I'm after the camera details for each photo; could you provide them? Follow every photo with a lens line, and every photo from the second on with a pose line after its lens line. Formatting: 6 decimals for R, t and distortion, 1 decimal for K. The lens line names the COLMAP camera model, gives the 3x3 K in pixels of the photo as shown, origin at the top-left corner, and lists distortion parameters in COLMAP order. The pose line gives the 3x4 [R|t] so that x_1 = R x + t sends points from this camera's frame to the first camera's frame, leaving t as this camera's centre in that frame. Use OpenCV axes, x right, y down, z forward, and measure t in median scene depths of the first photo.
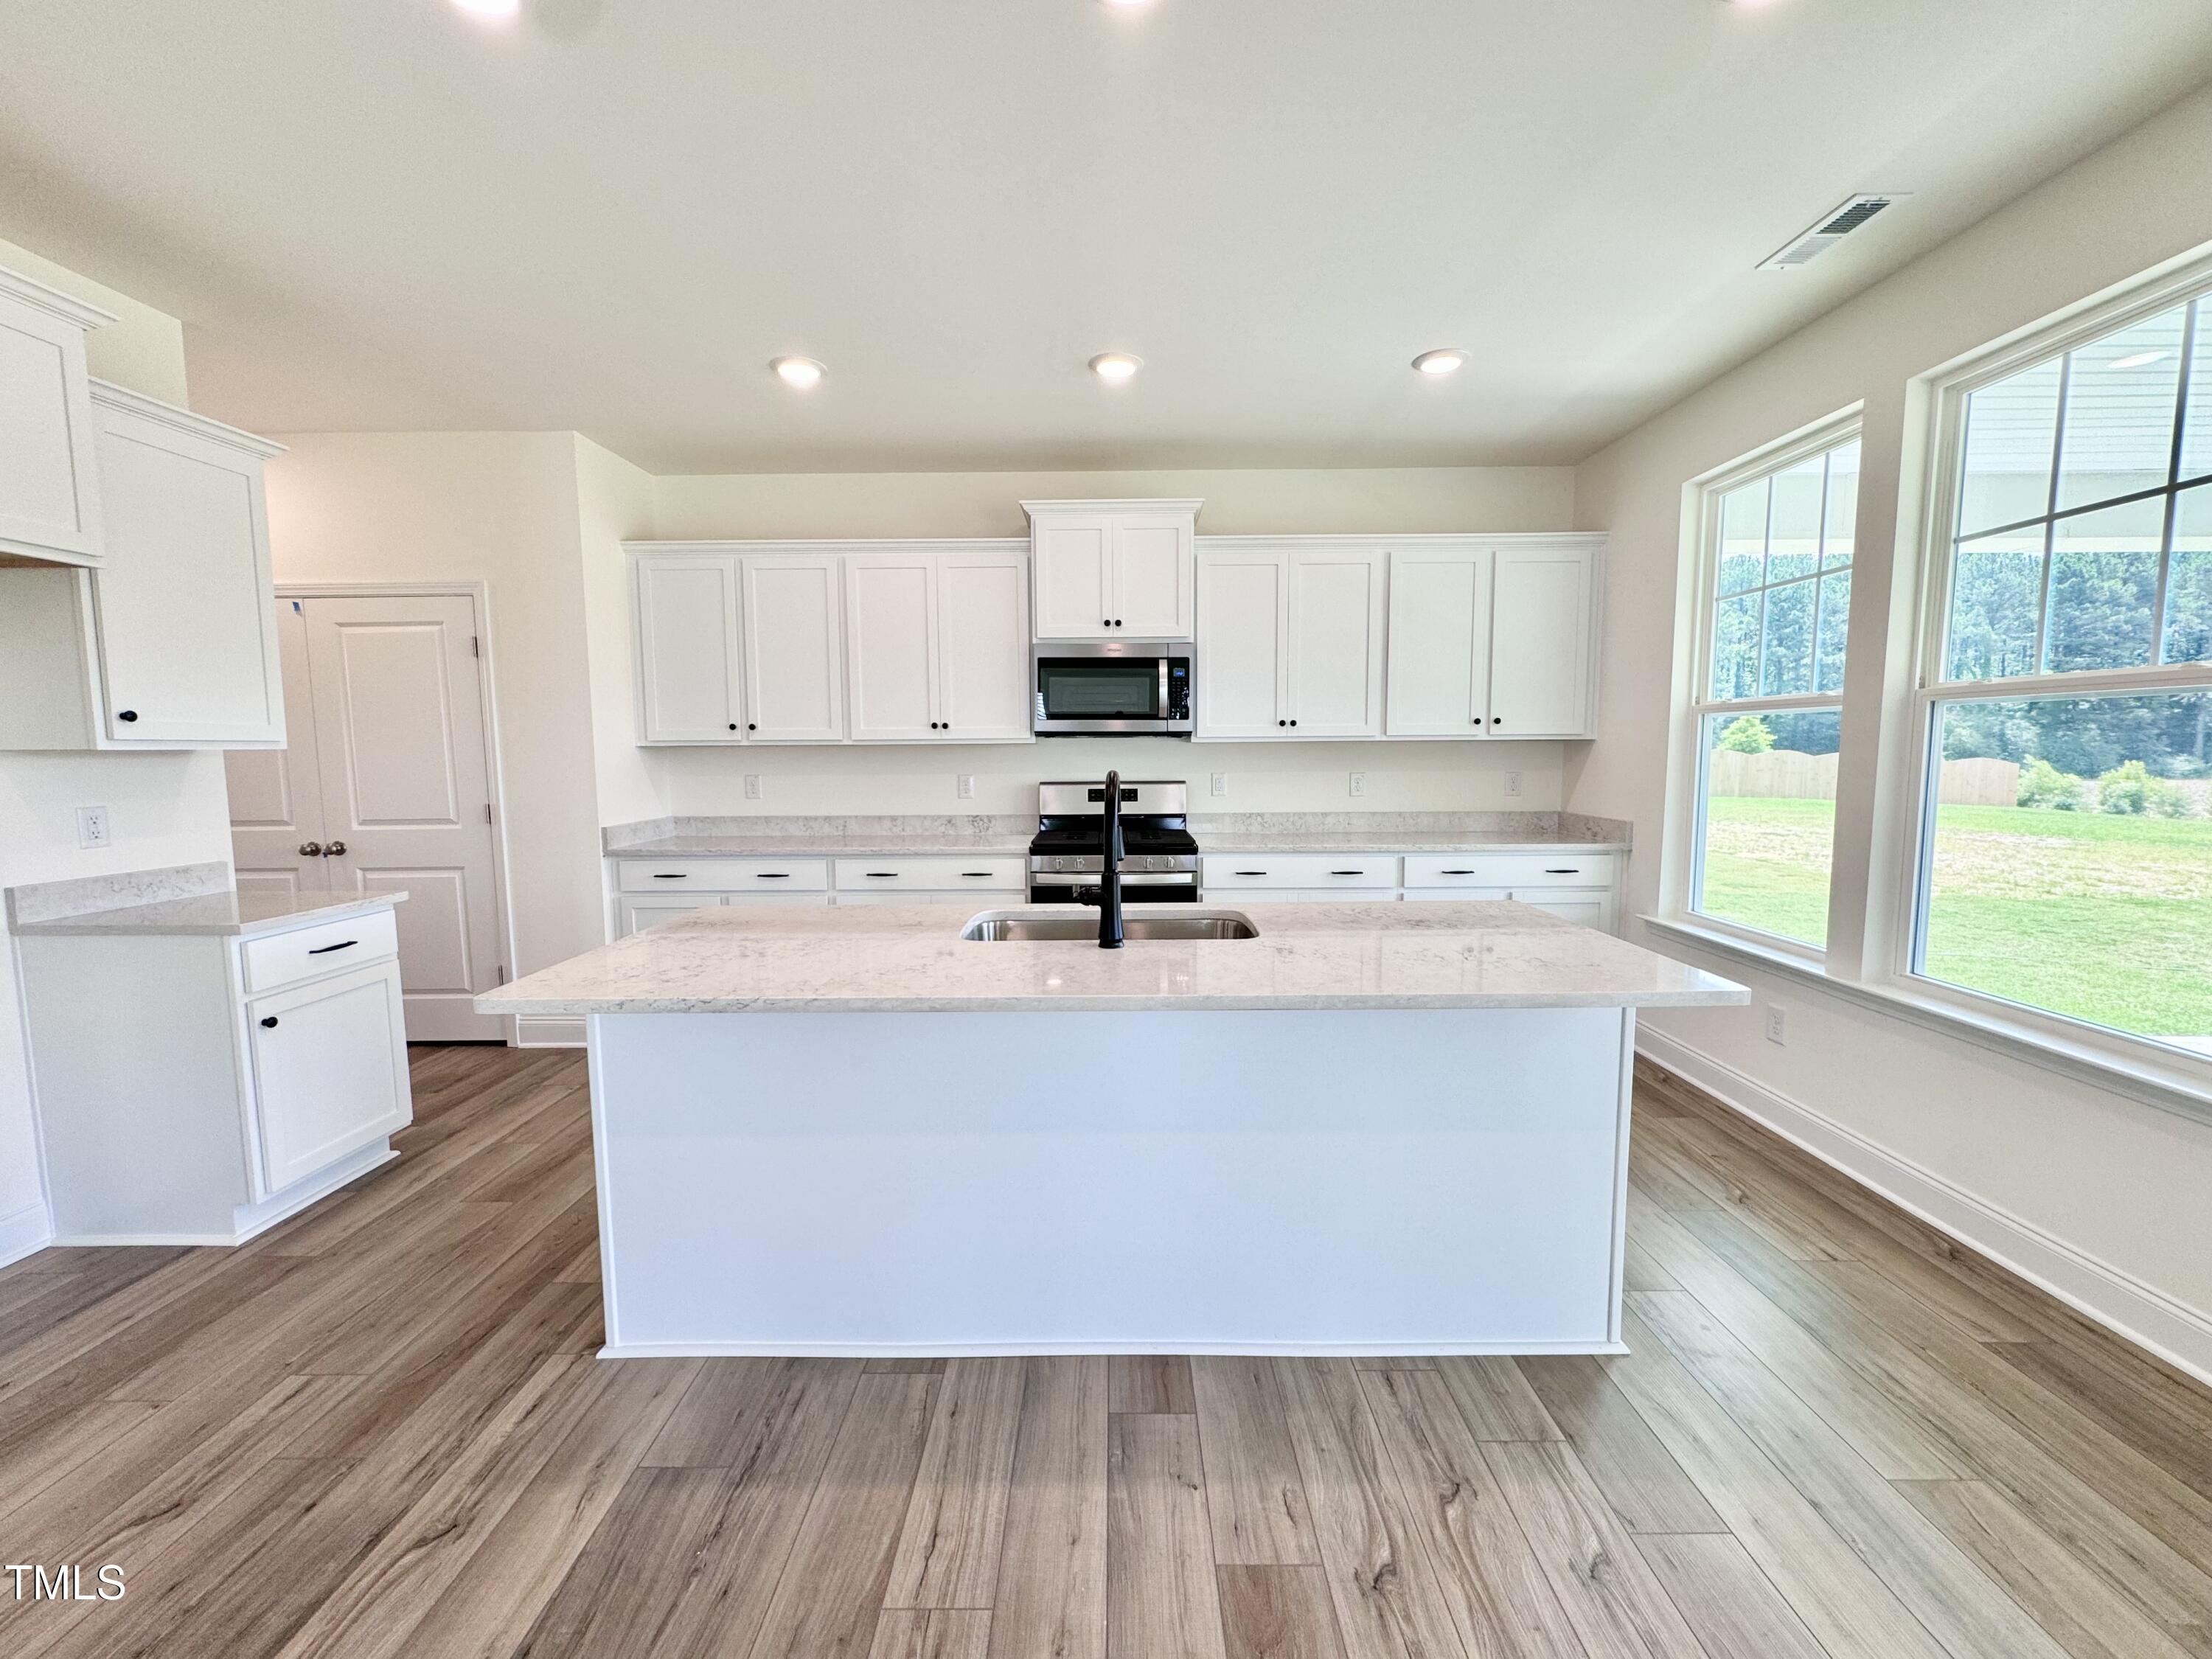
lens RADIAL K [[882.9, 0, 1105.6], [0, 882.9, 831.0], [0, 0, 1]] dist [-0.003465, 0.000473]
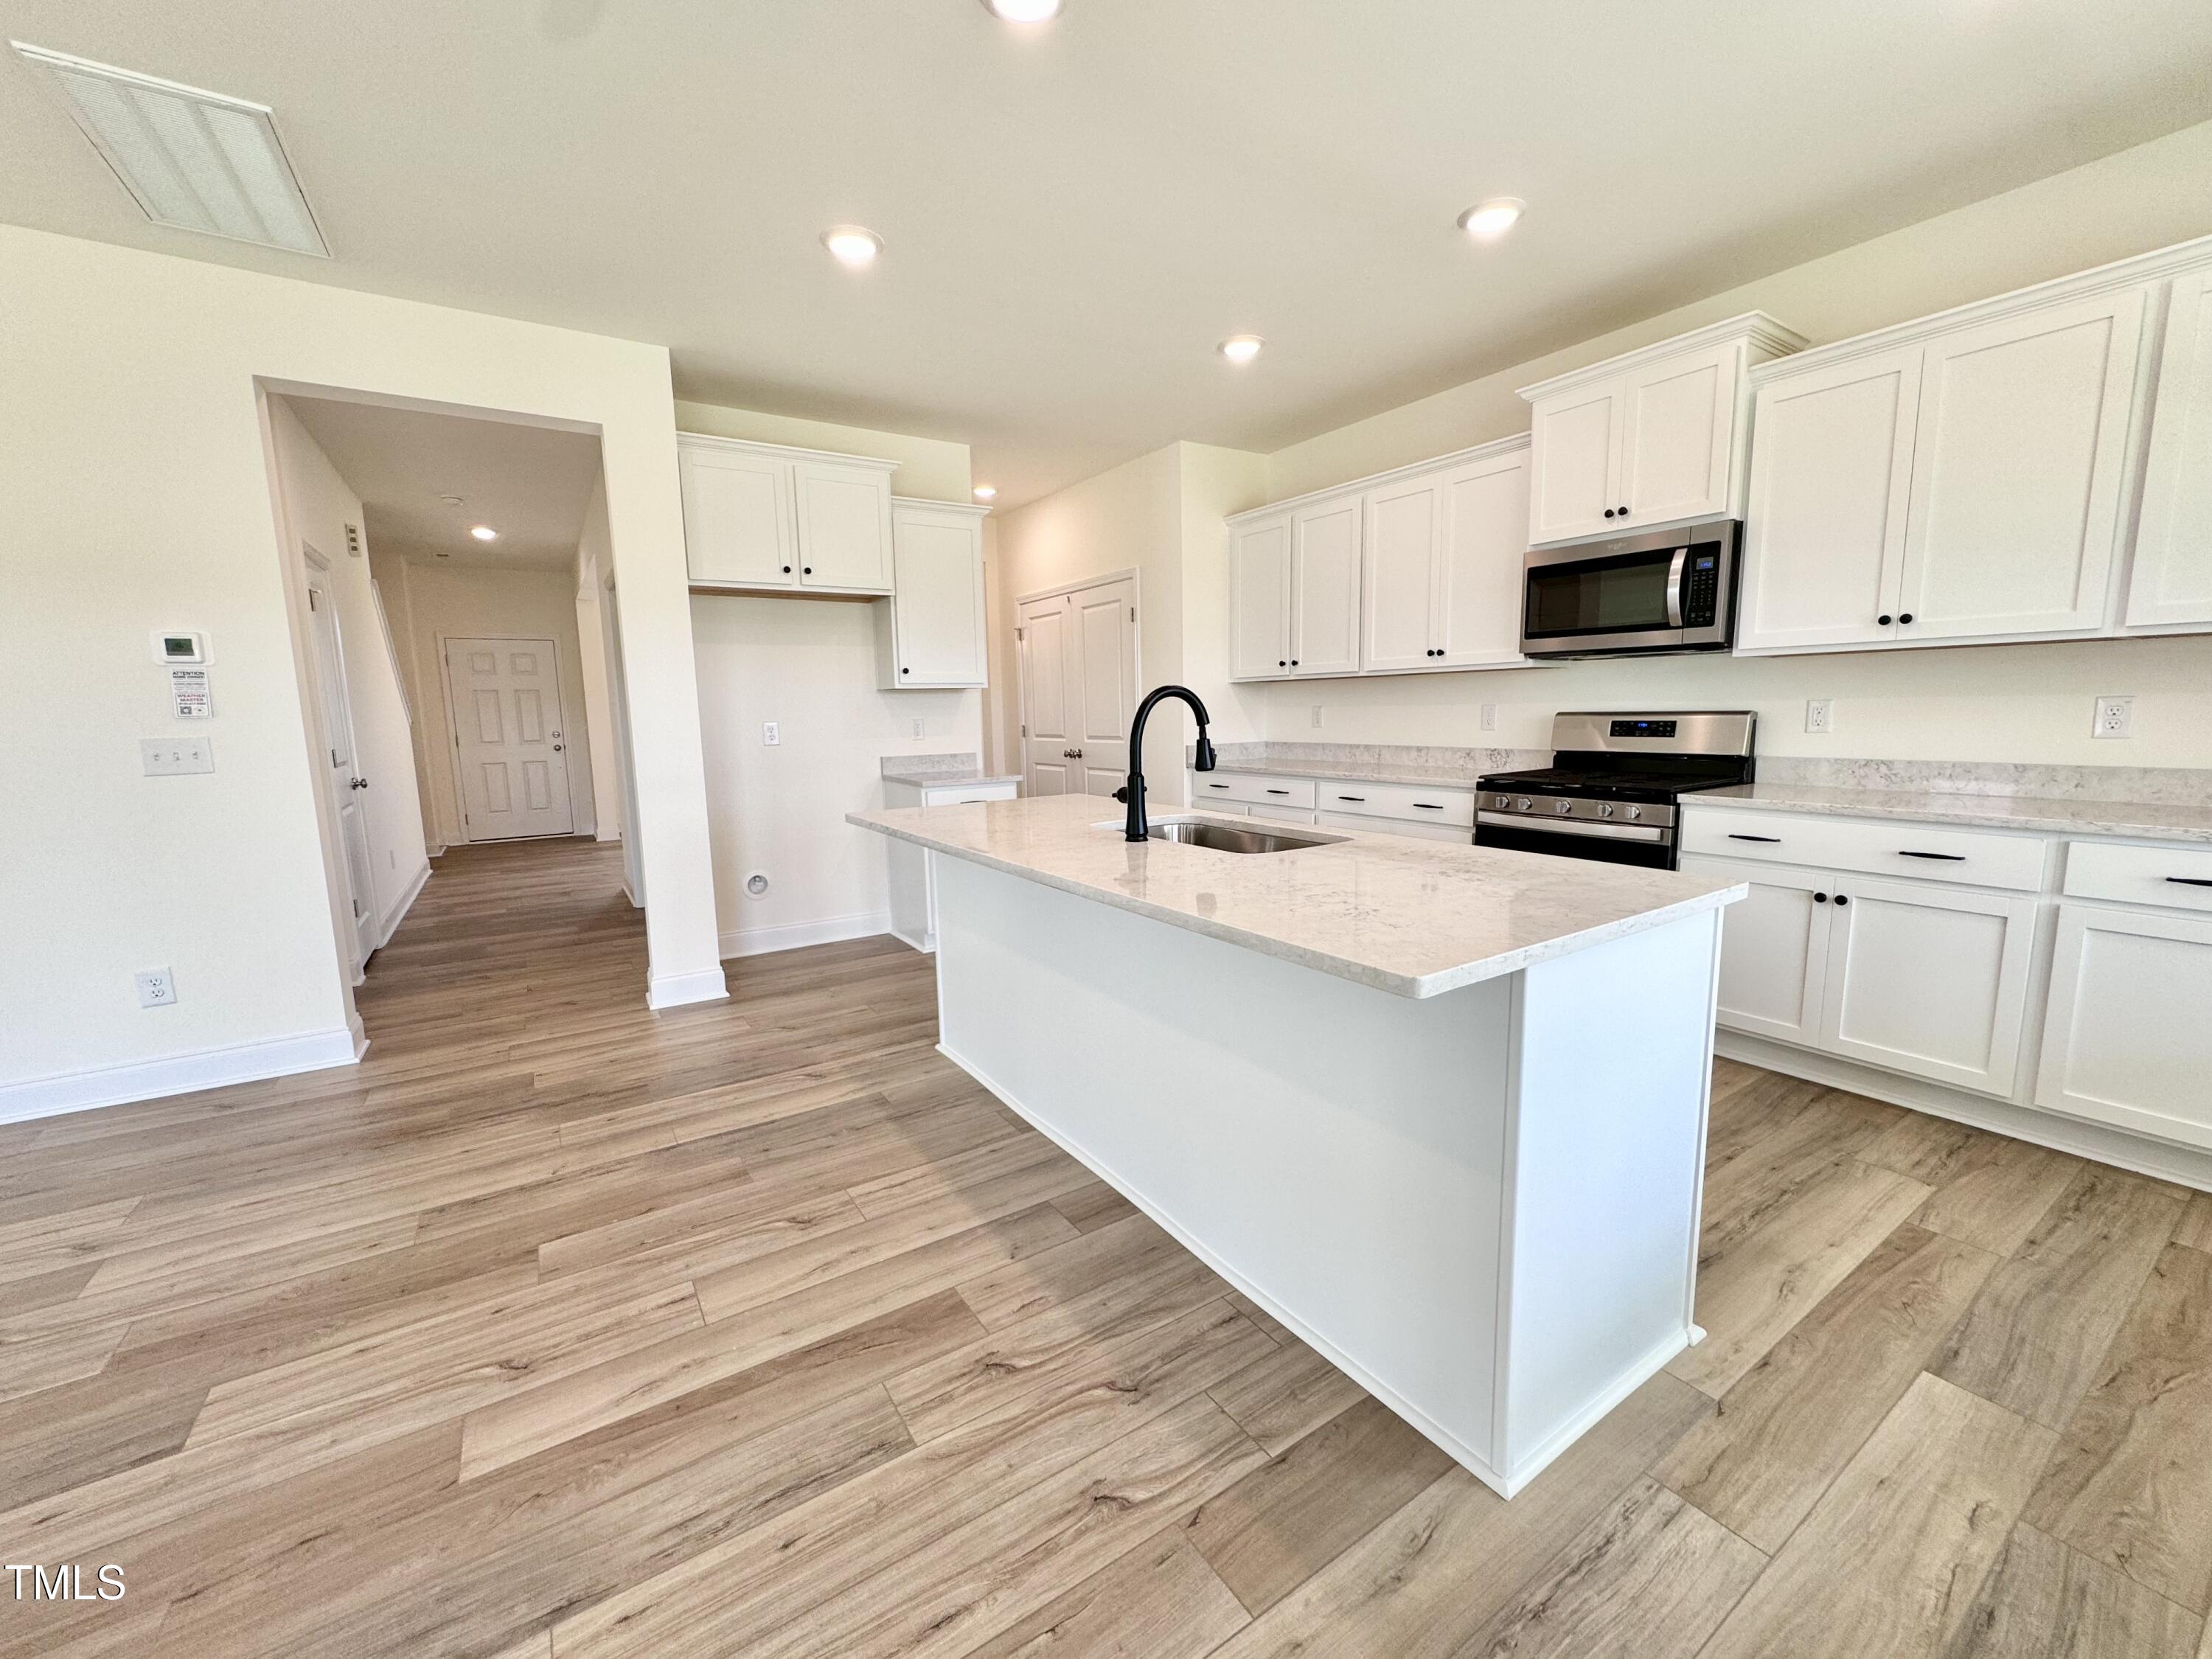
lens RADIAL K [[882.9, 0, 1105.6], [0, 882.9, 831.0], [0, 0, 1]] dist [-0.003465, 0.000473]
pose [[0.551300, 0.111334, -0.826845, 0.466644], [-0.060509, 0.993782, 0.093467, 0.007056], [0.832110, -0.001497, 0.554609, 0.169633]]
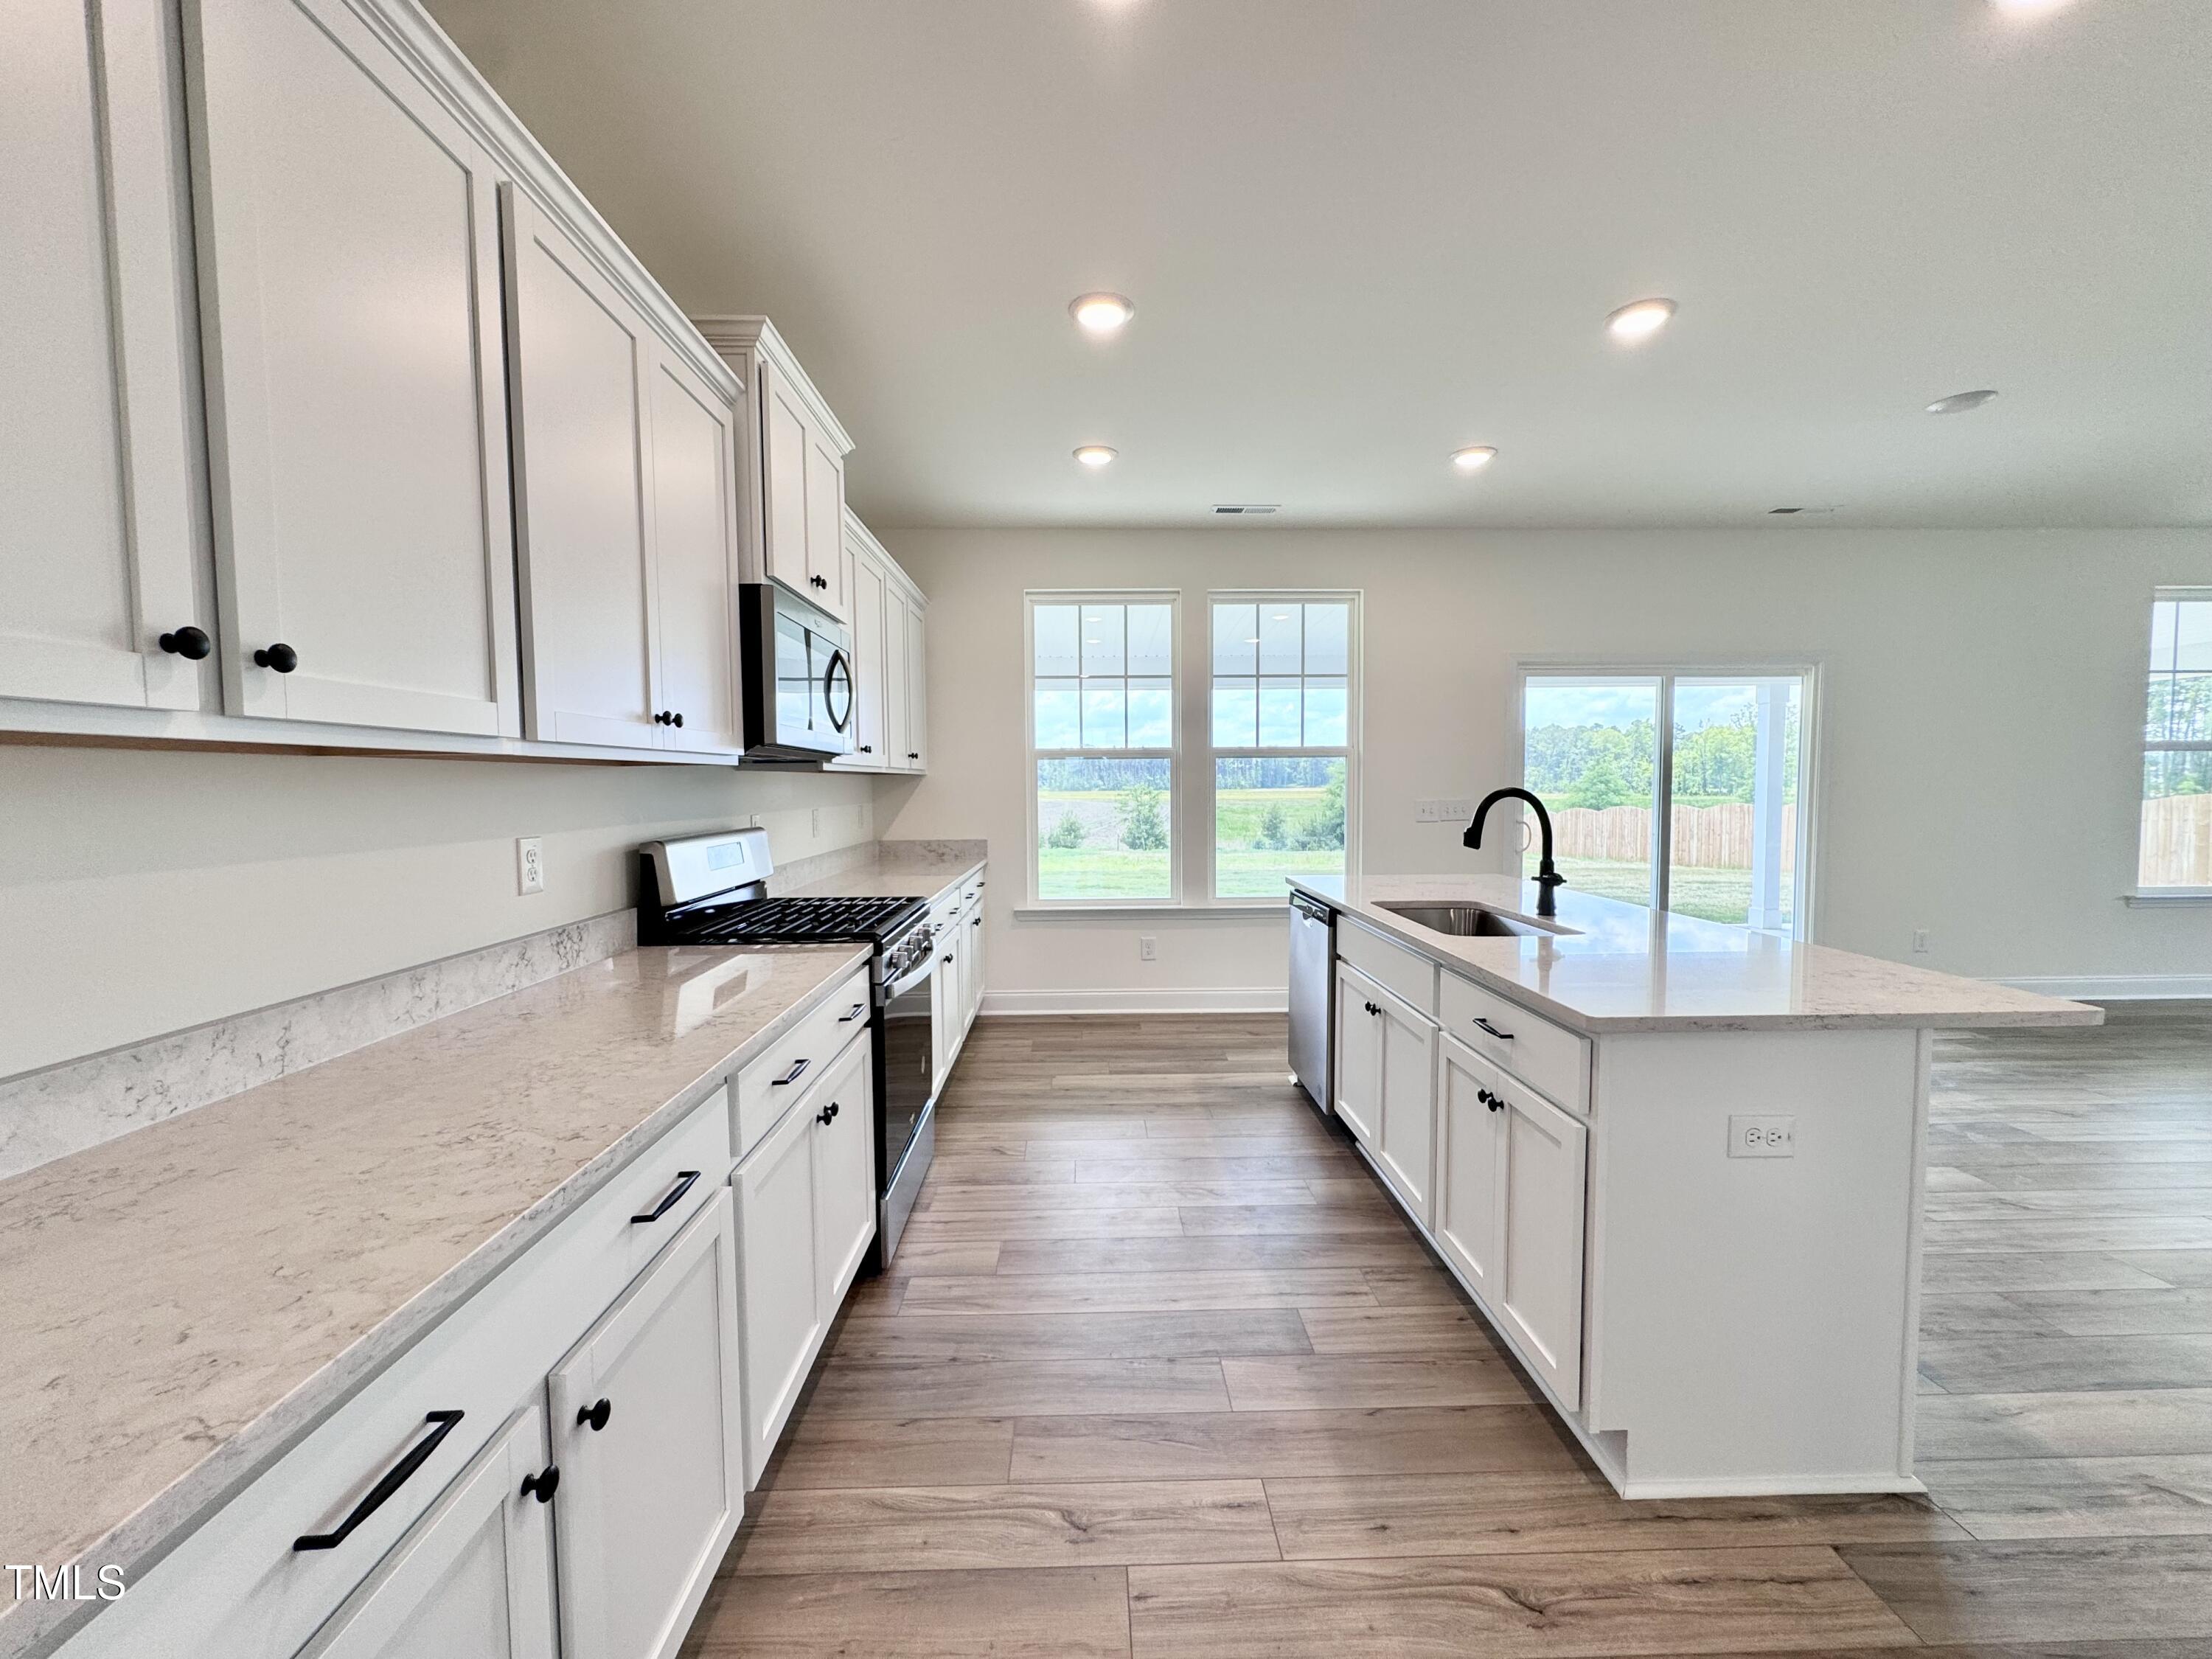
lens RADIAL K [[882.9, 0, 1105.6], [0, 882.9, 831.0], [0, 0, 1]] dist [-0.003465, 0.000473]
pose [[-0.031971, -0.047084, 0.998379, -0.671386], [0.102503, 0.993468, 0.050135, -0.068738], [-0.994219, 0.103940, -0.026935, 0.858706]]
